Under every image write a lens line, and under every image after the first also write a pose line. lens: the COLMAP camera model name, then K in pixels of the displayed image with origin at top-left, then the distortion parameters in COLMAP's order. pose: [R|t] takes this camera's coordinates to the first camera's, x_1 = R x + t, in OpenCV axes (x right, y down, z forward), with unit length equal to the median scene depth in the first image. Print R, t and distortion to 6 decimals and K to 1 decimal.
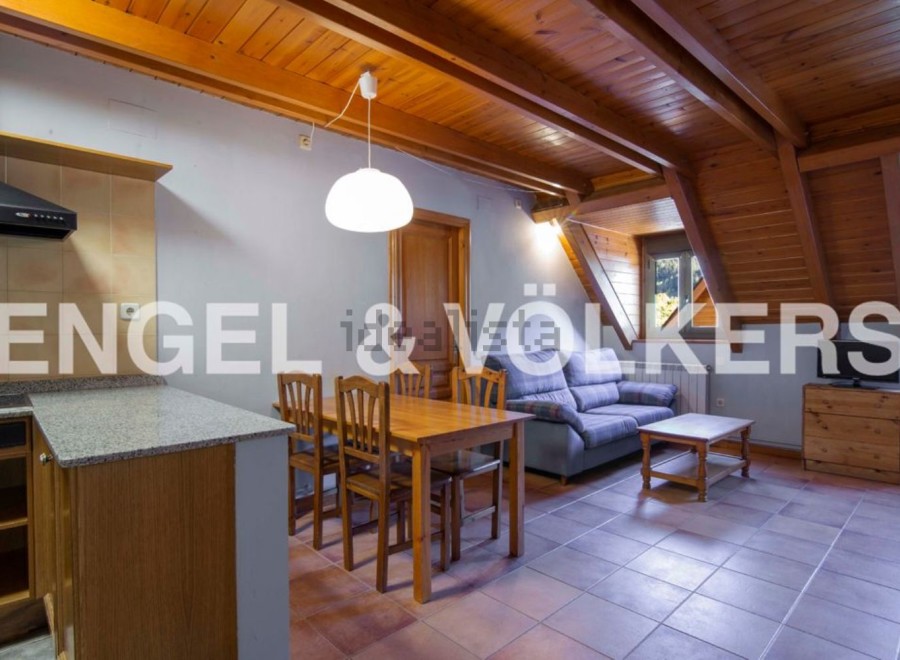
lens RADIAL K [[499.9, 0, 447.8], [0, 499.9, 331.4], [0, 0, 1]] dist [-0.016116, 0.000497]
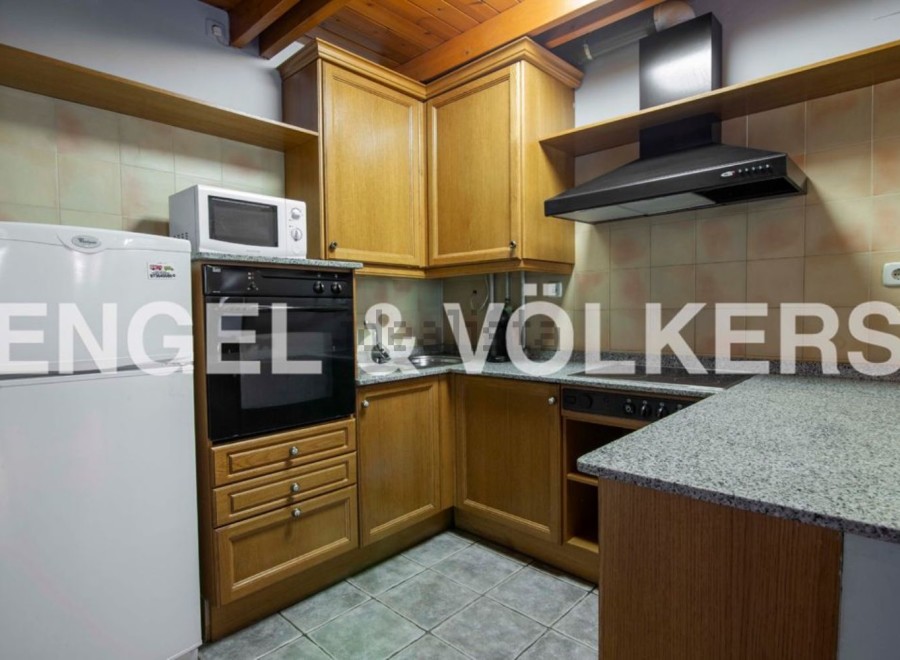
lens RADIAL K [[499.9, 0, 447.7], [0, 499.9, 335.6], [0, 0, 1]] dist [-0.016116, 0.000497]
pose [[0.044957, 0.054555, -0.997498, 0.034285], [0.010108, 0.998432, 0.055061, 0.000029], [0.998938, -0.012558, 0.044335, 0.601998]]
